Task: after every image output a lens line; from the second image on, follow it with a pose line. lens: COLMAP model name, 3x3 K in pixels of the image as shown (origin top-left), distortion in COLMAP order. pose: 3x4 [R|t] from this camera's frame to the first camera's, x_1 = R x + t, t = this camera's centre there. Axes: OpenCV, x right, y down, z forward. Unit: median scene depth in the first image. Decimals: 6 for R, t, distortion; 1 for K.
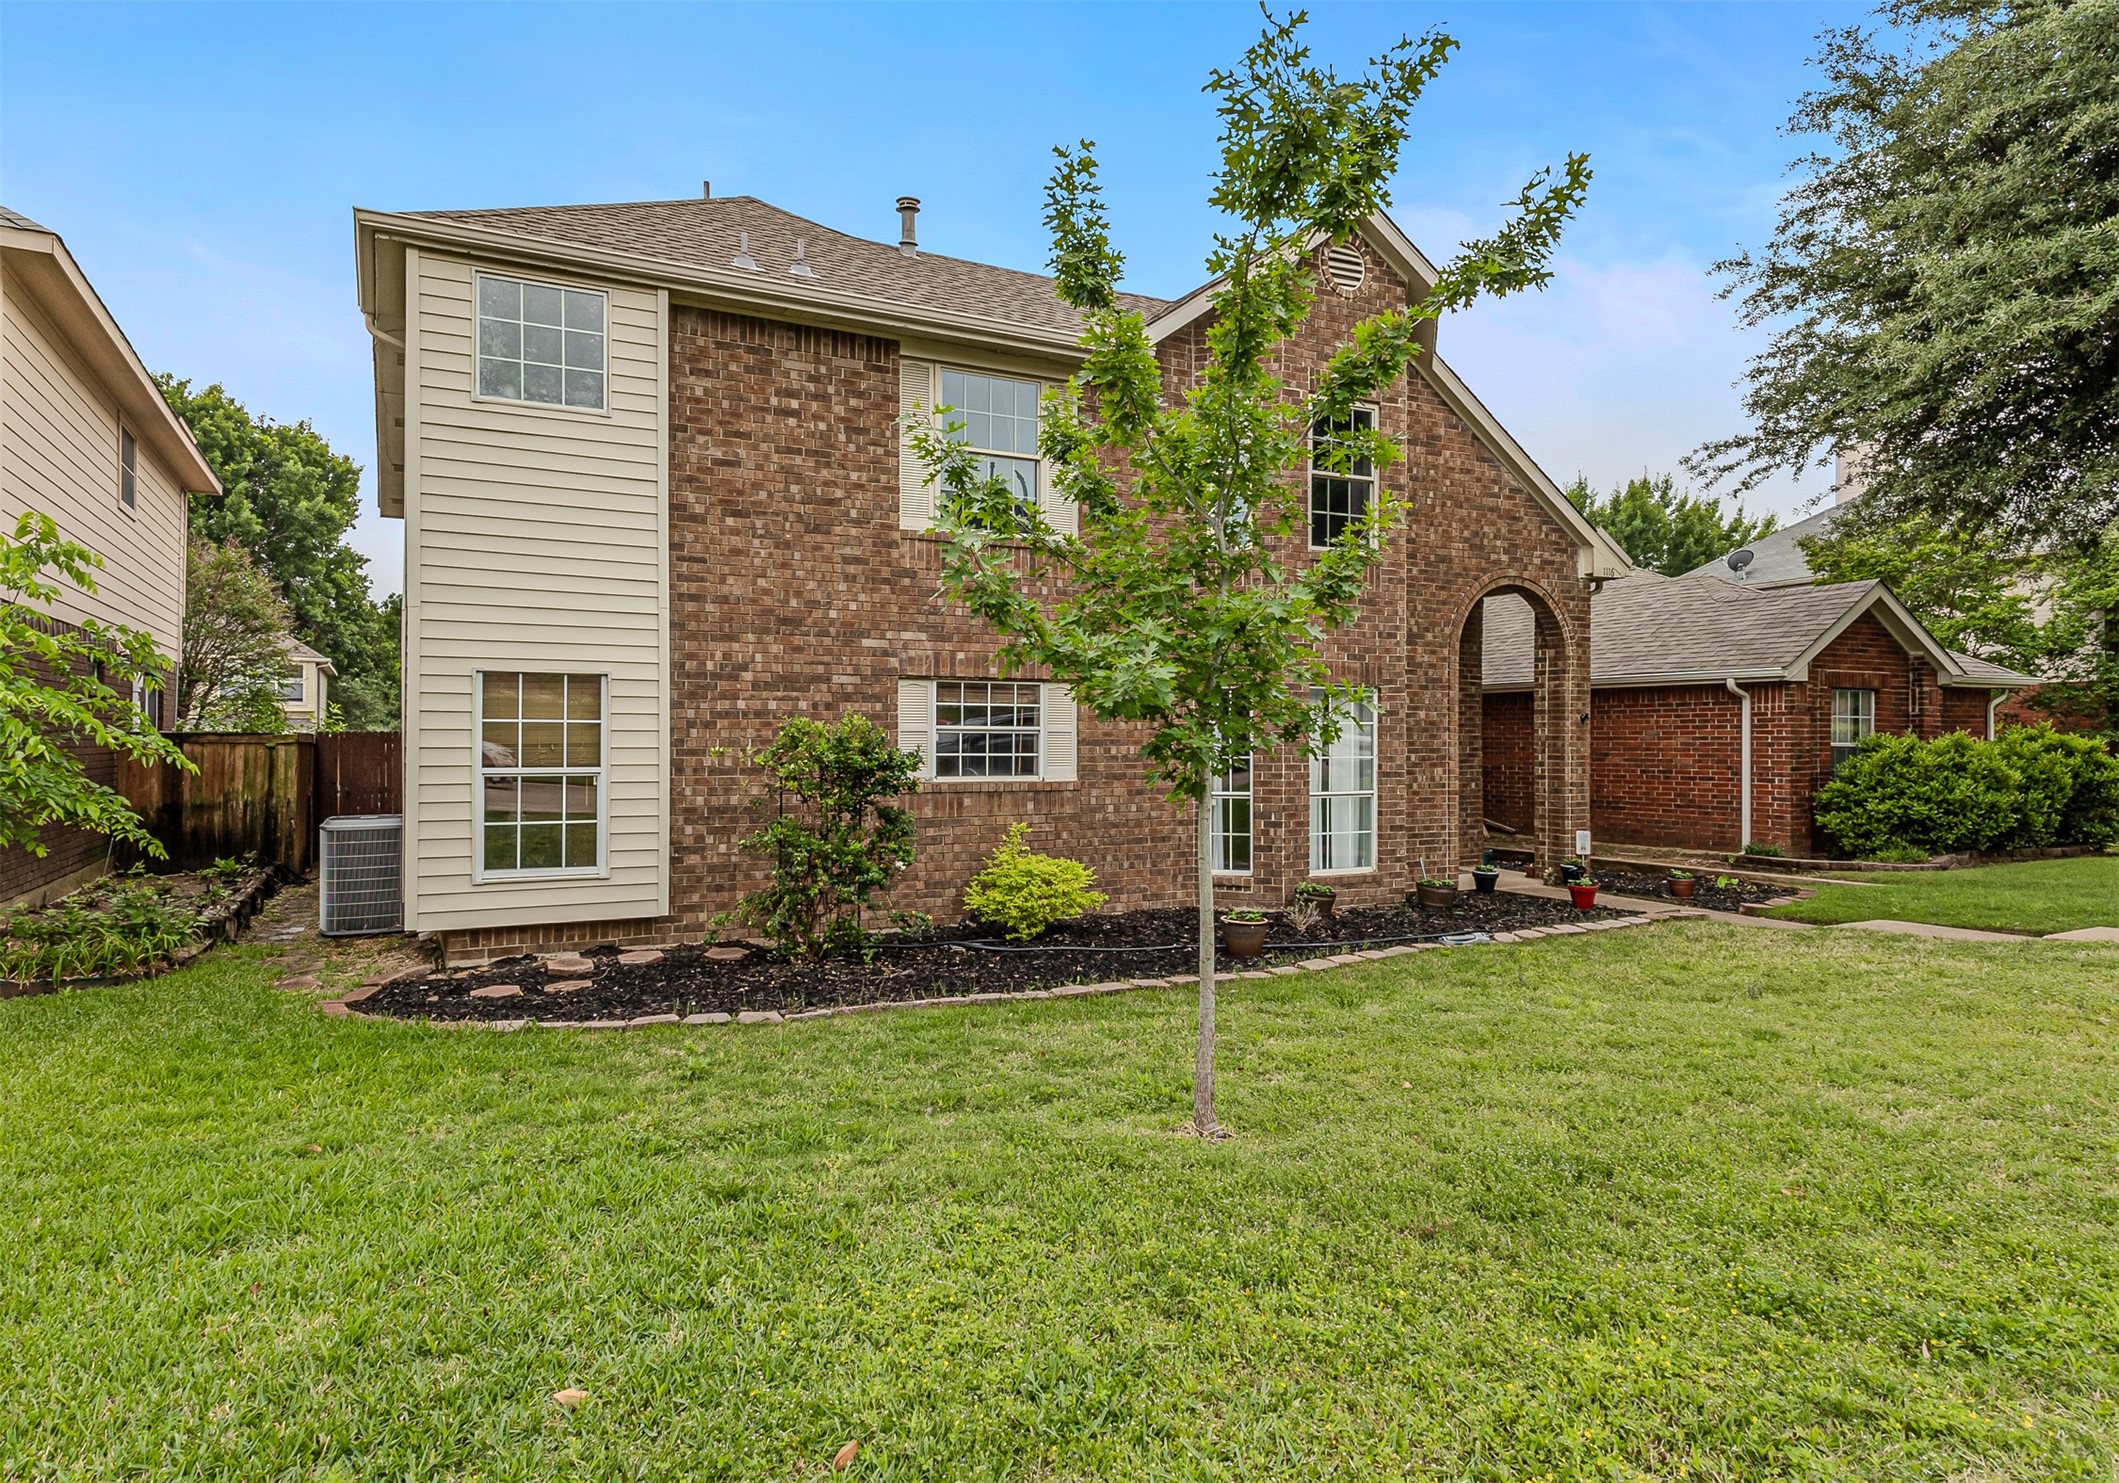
lens RADIAL K [[1262.2, 0, 1058.8], [0, 1262.2, 731.2], [0, 0, 1]] dist [-0.001571, 0.000709]
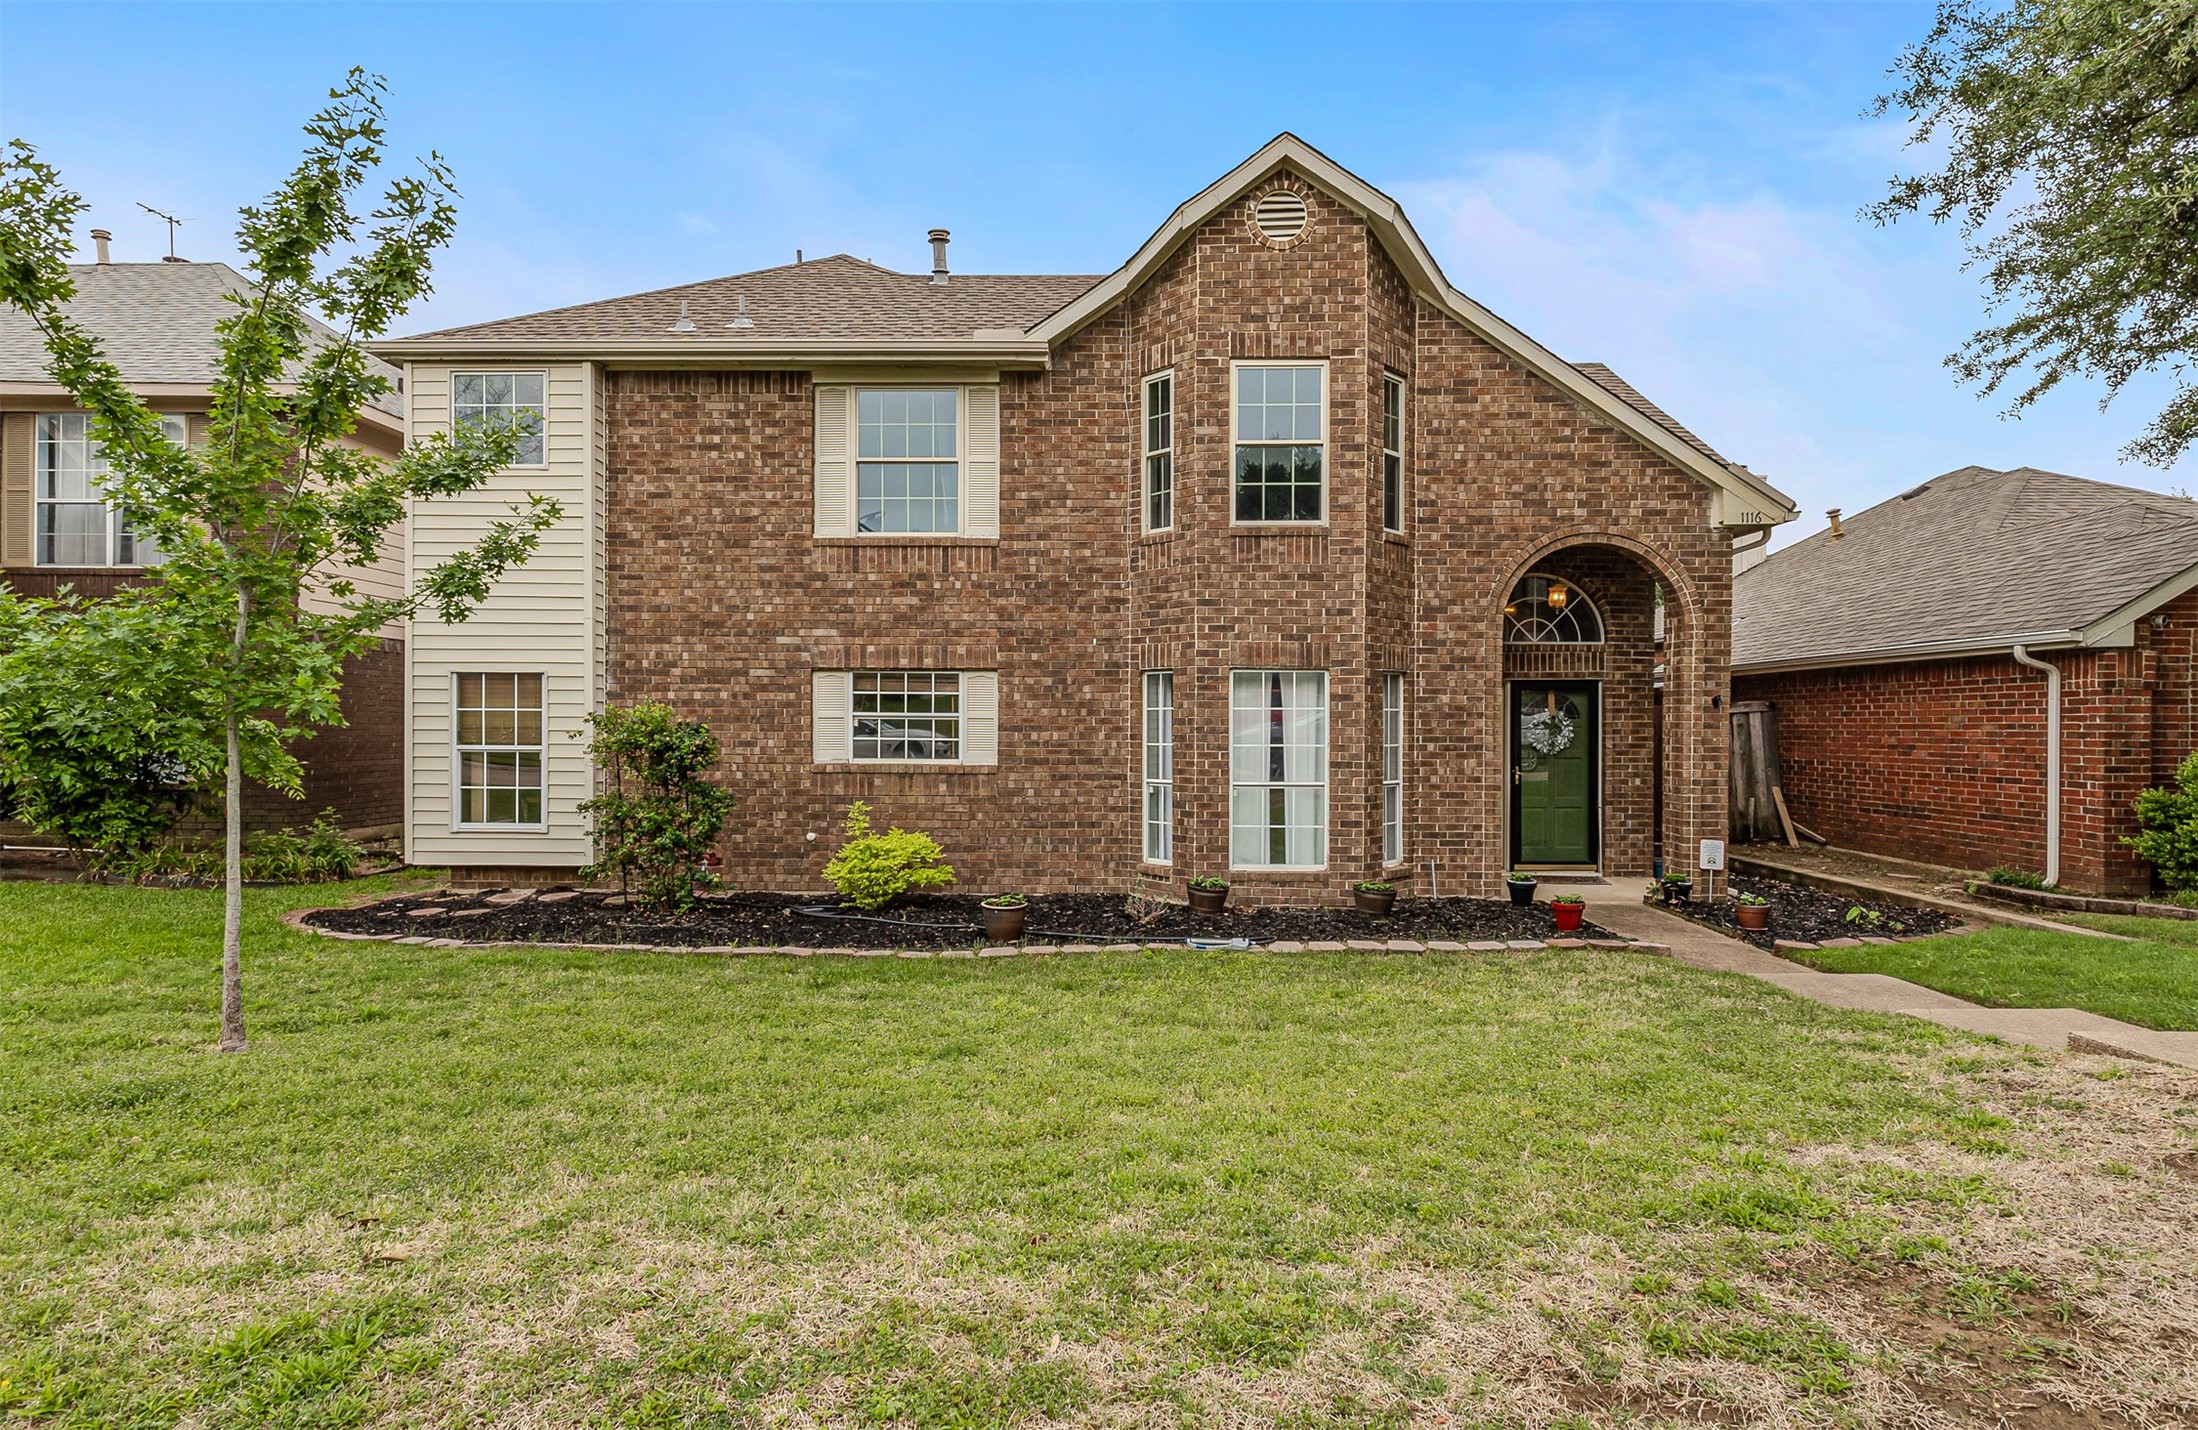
lens RADIAL K [[1226.0, 0, 1101.0], [0, 1226.0, 727.9], [0, 0, 1]] dist [-0.002709, -0.001856]
pose [[0.873151, 0.003625, -0.487435, 0.593936], [0.000238, 0.999969, 0.007863, 0.000765], [0.487449, -0.006981, 0.873124, 0.158317]]
